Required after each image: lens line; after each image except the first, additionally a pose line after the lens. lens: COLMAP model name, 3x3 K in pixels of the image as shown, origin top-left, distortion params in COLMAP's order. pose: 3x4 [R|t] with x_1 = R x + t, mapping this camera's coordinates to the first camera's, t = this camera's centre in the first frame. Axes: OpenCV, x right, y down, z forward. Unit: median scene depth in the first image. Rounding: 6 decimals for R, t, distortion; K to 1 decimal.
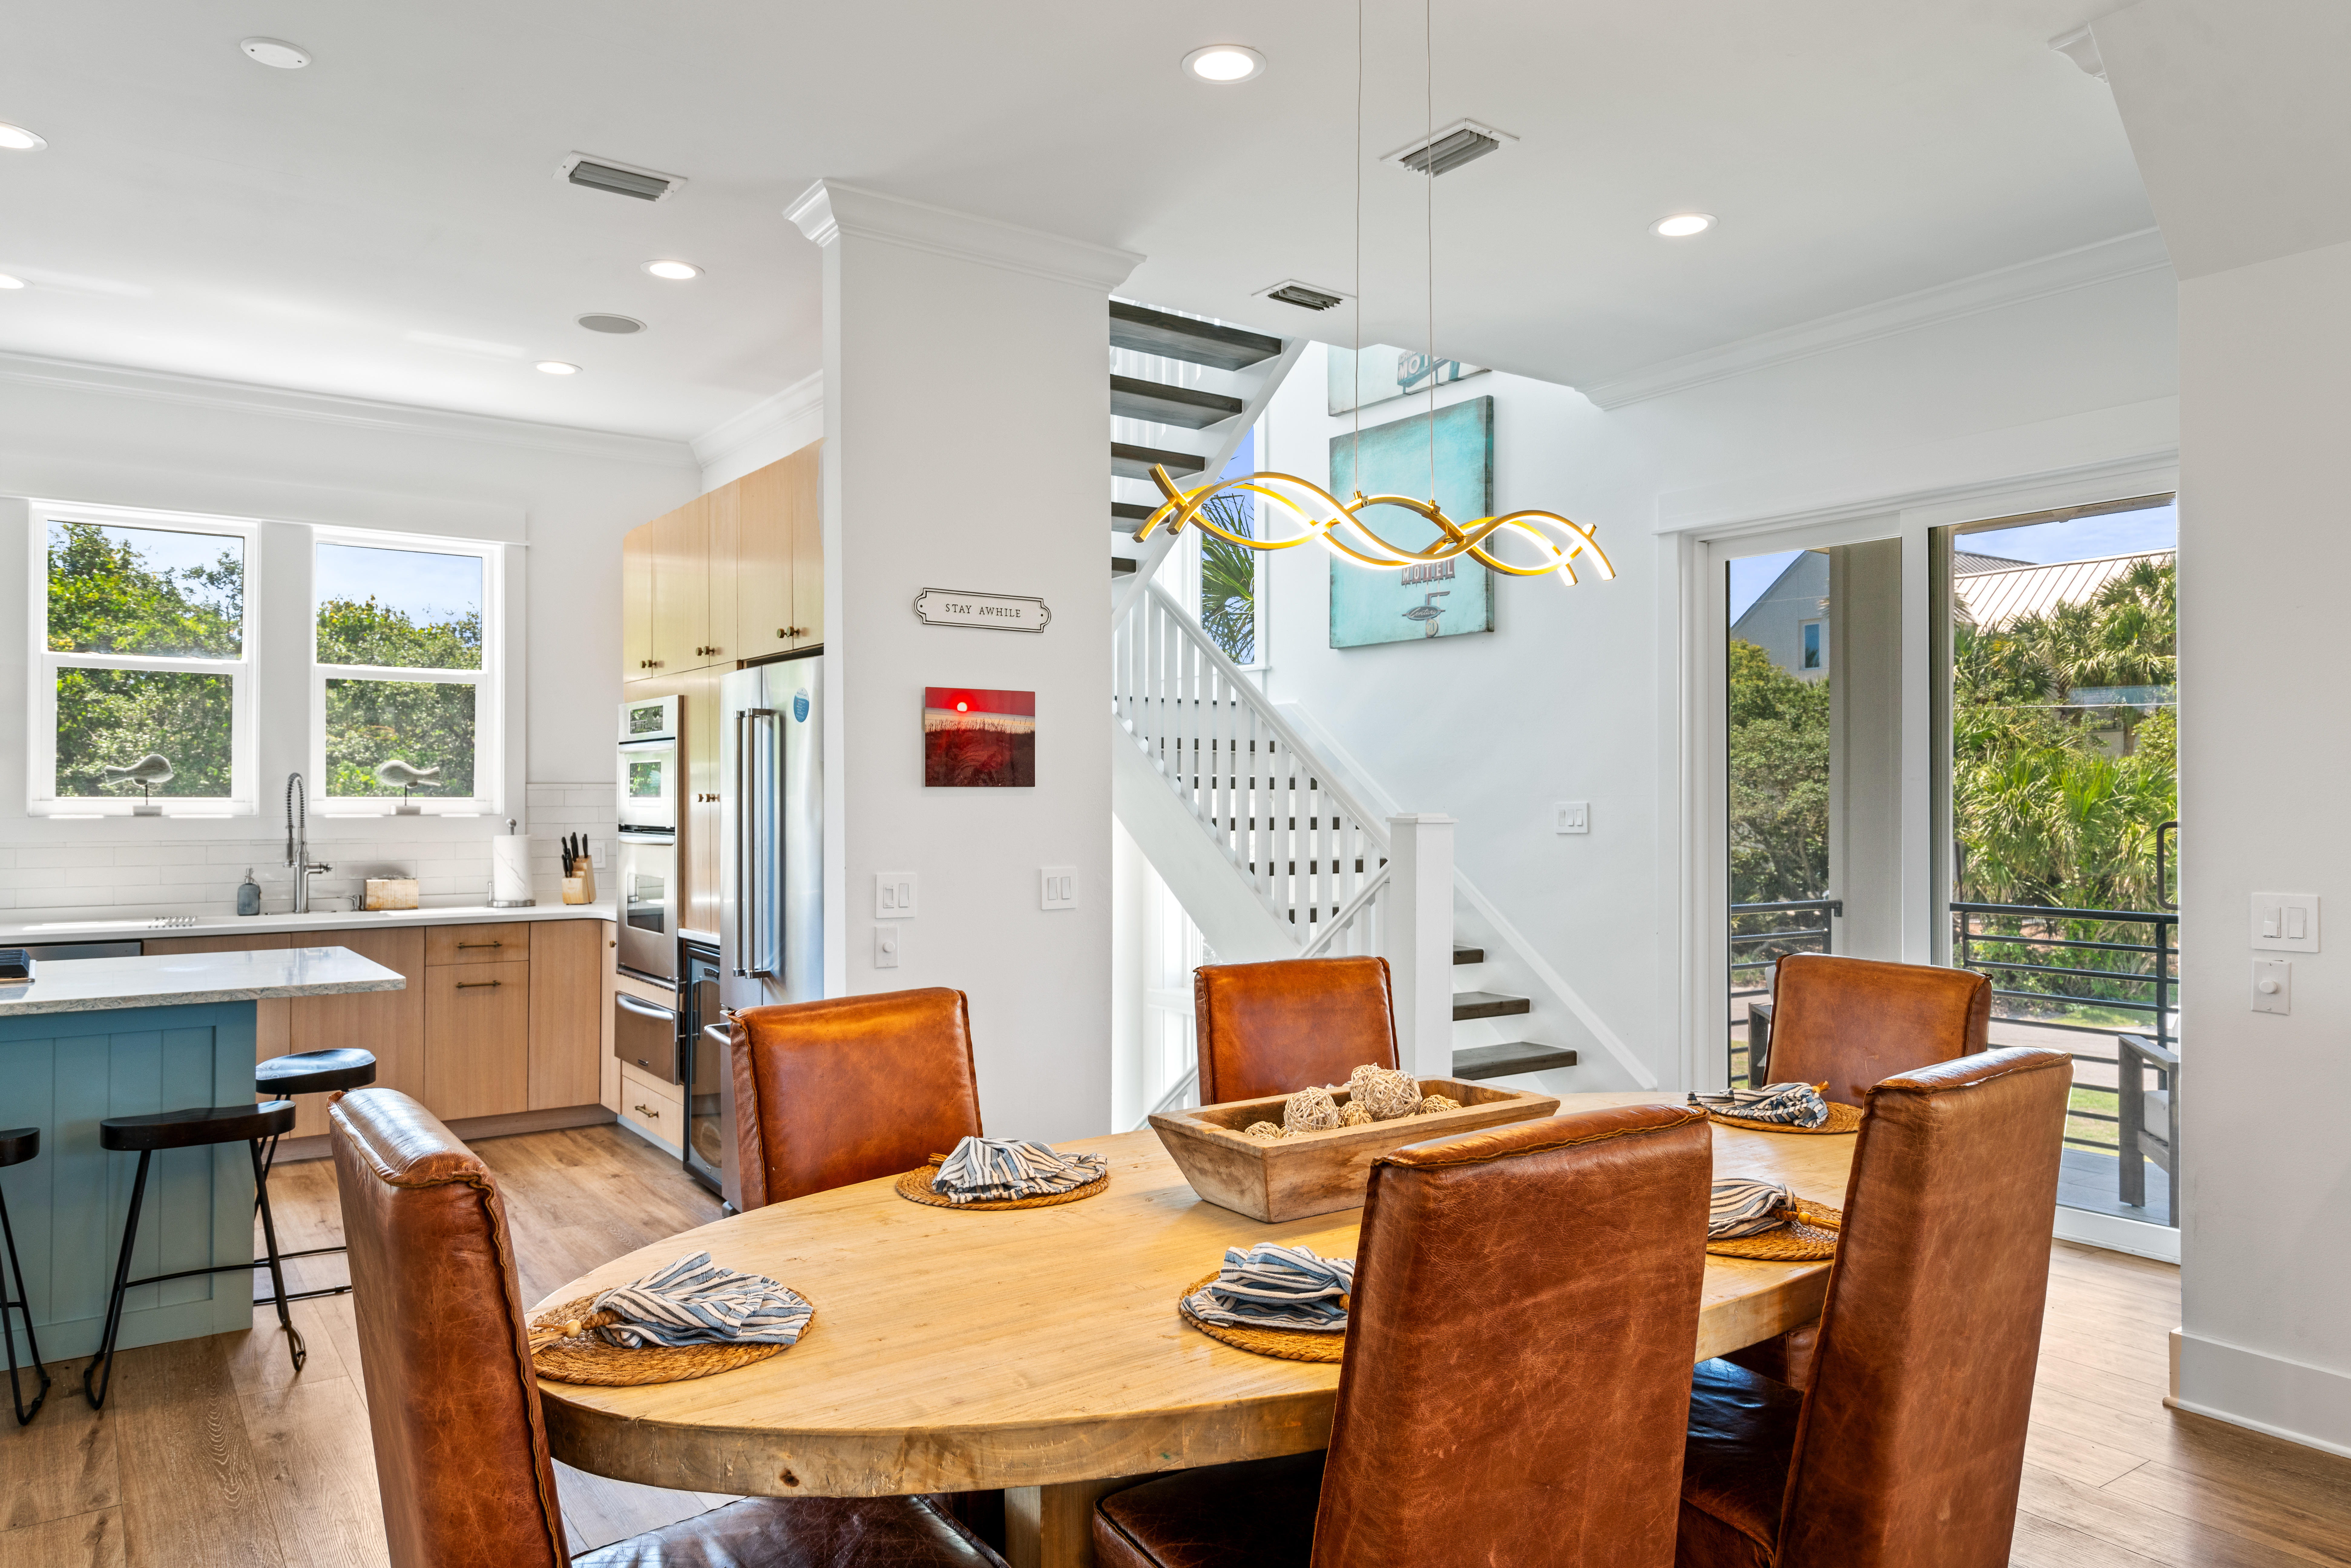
lens RADIAL K [[1548.2, 0, 1173.0], [0, 1548.2, 791.0], [0, 0, 1]] dist [-0.005370, -0.000493]
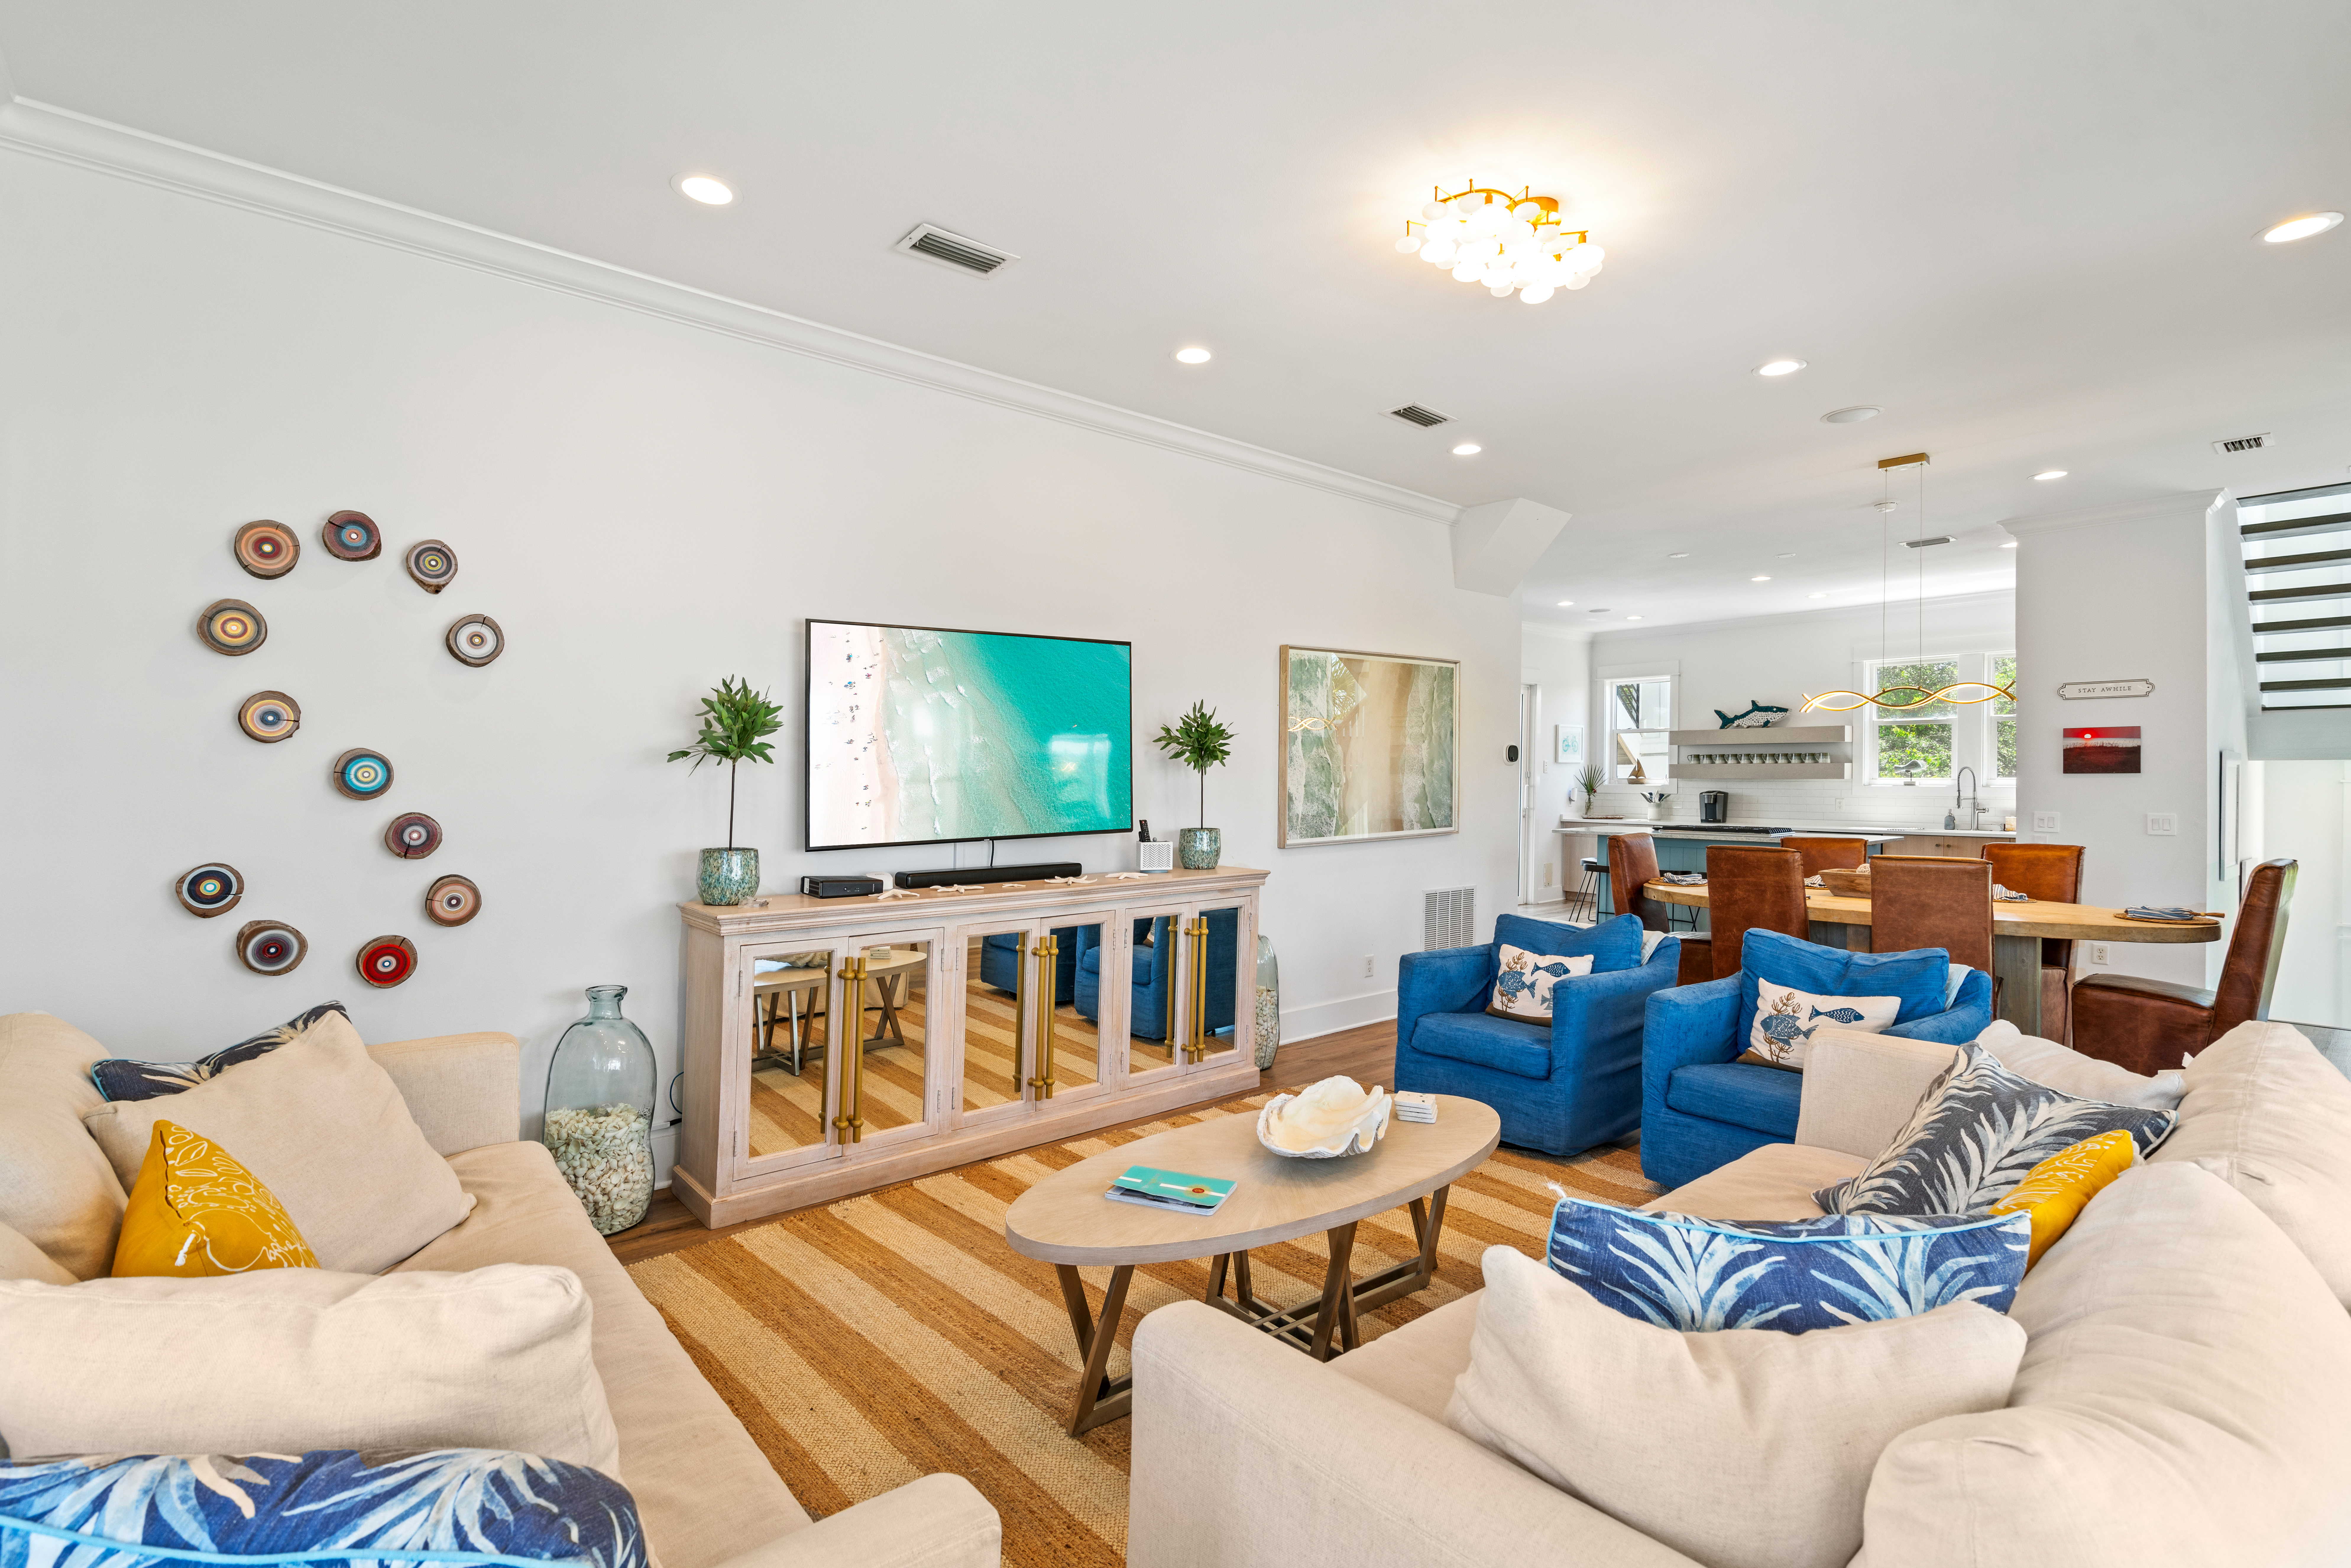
lens RADIAL K [[1064.8, 0, 1174.8], [0, 1064.8, 780.6], [0, 0, 1]] dist [0.003224, 0.000867]
pose [[0.088635, 0.003690, -0.996057, 0.859054], [0.004707, 0.999980, 0.004123, -0.003395], [0.996053, -0.005054, 0.088615, -0.273963]]
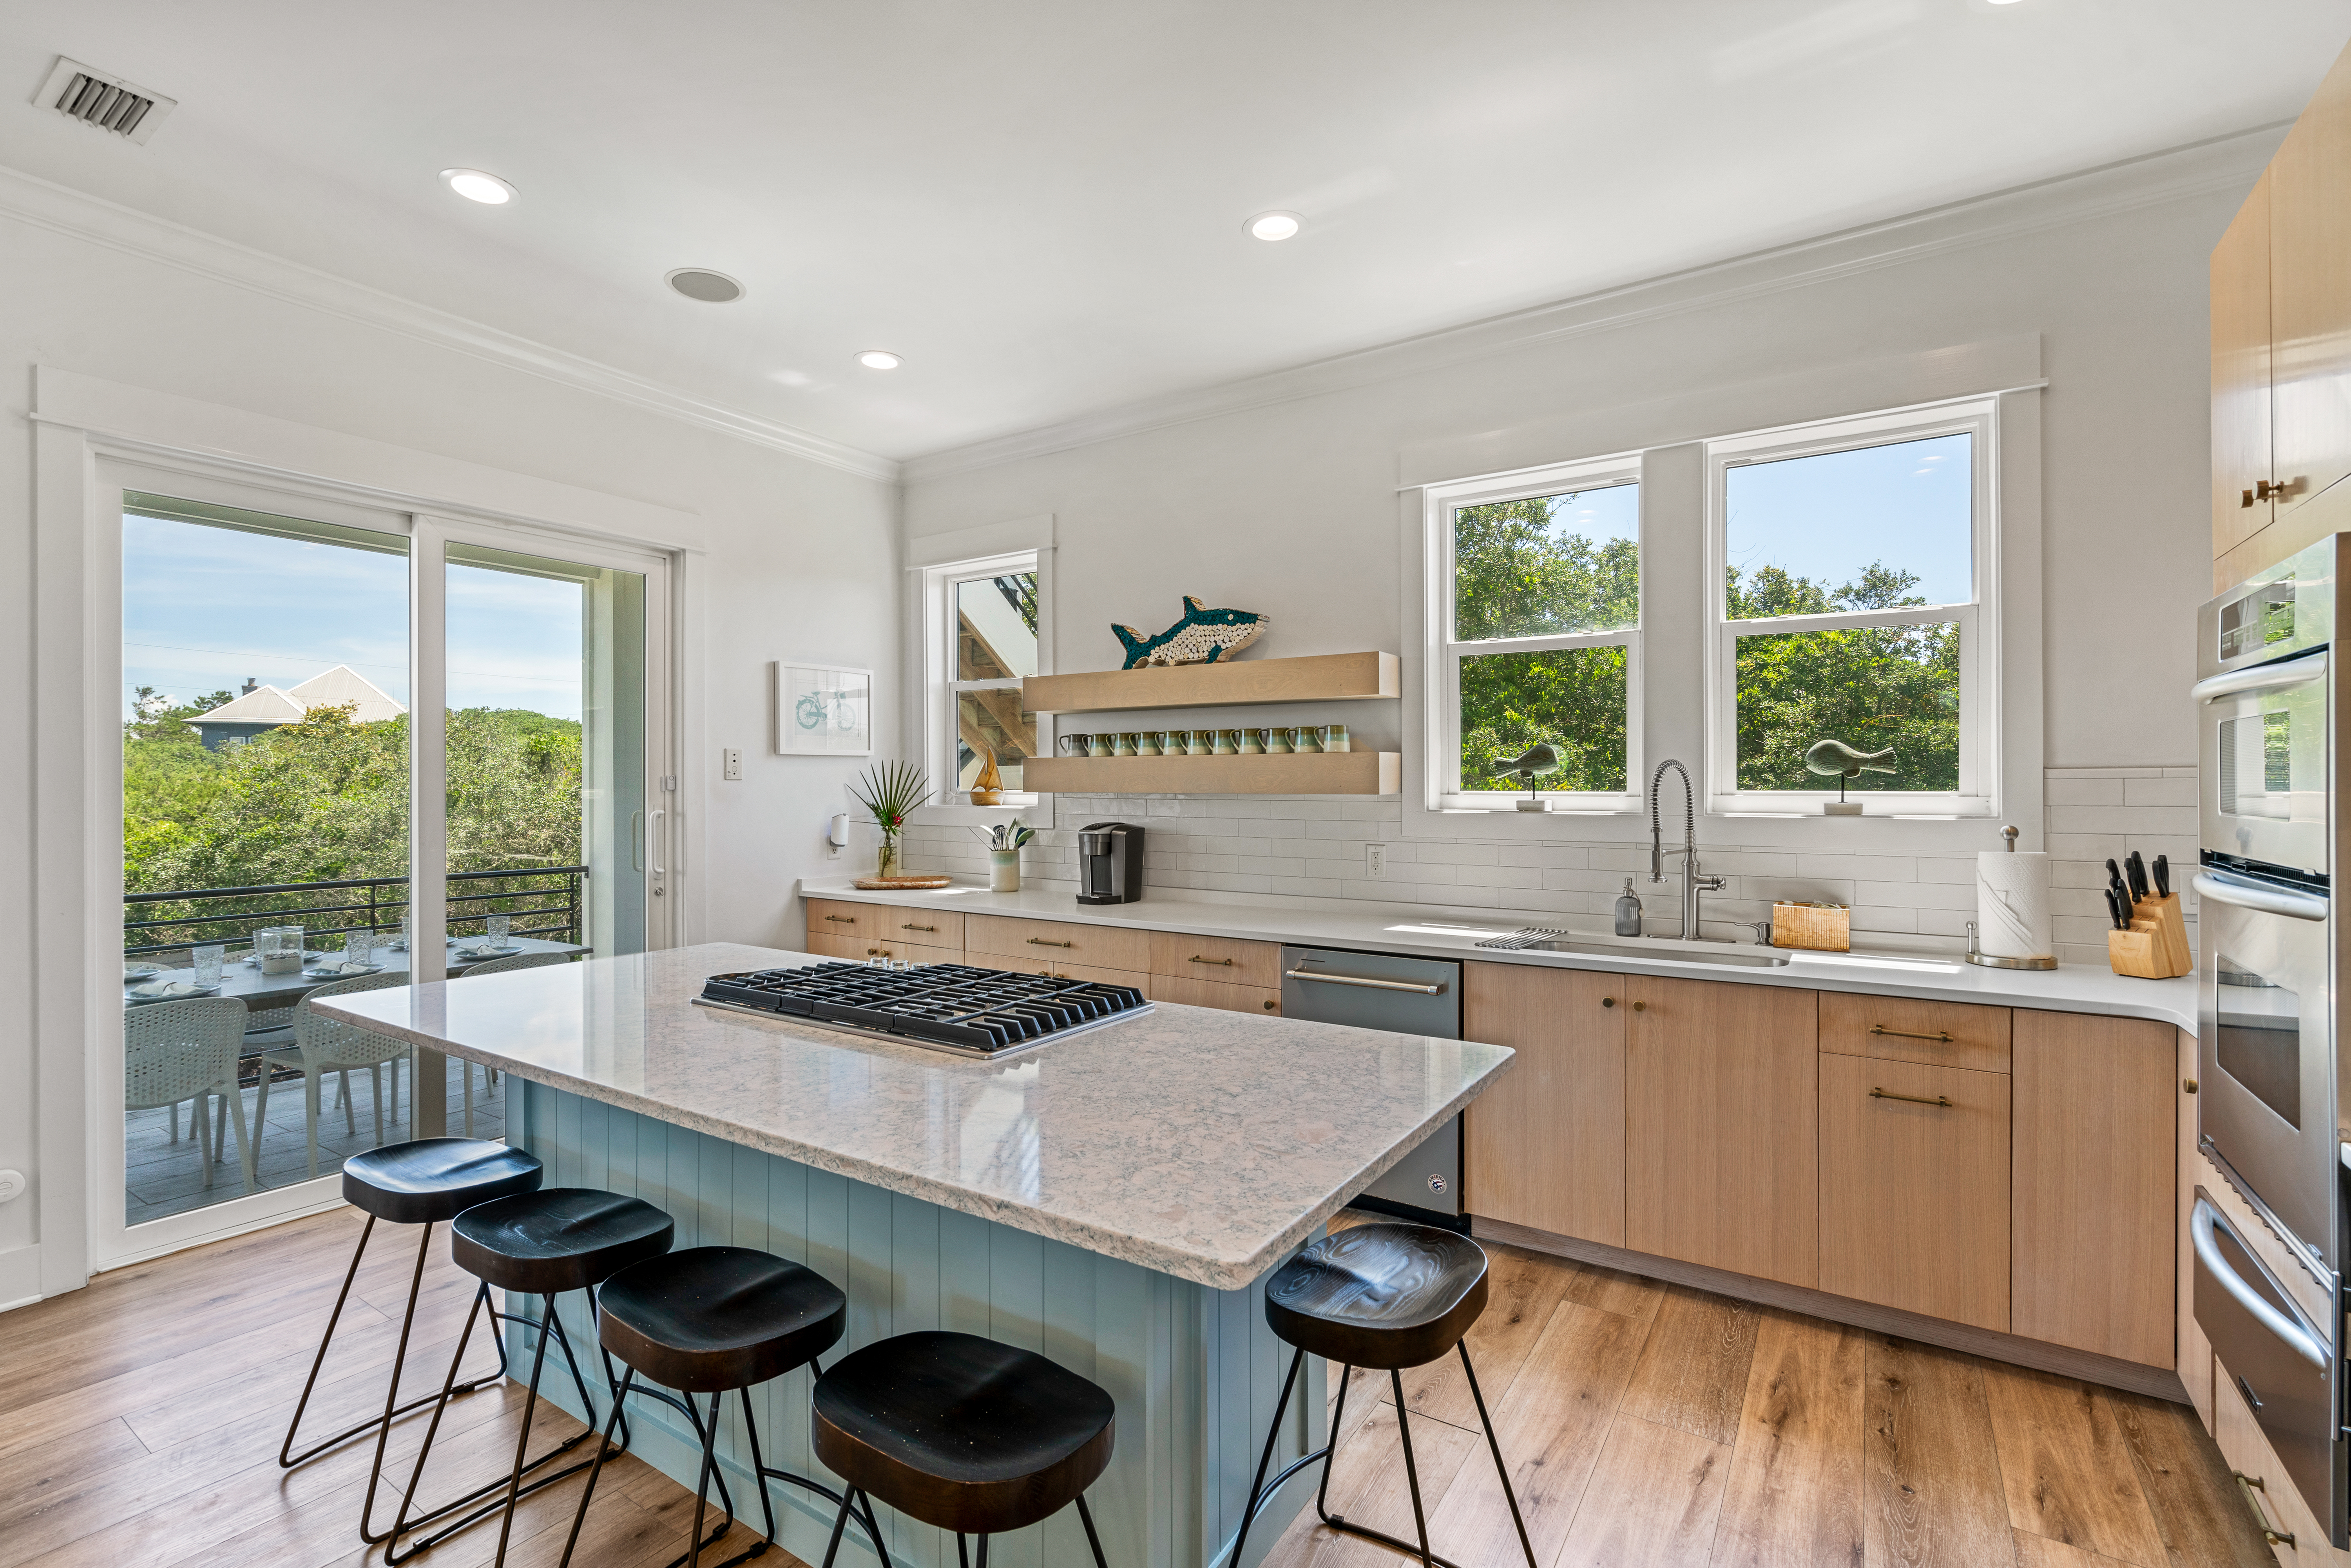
lens RADIAL K [[1064.8, 0, 1169.5], [0, 1064.8, 785.8], [0, 0, 1]] dist [0.003224, 0.000867]
pose [[0.360530, -0.000126, -0.932748, -0.158059], [0.007028, 0.999972, 0.002582, -0.001673], [0.932721, -0.007486, 0.360521, 0.566120]]
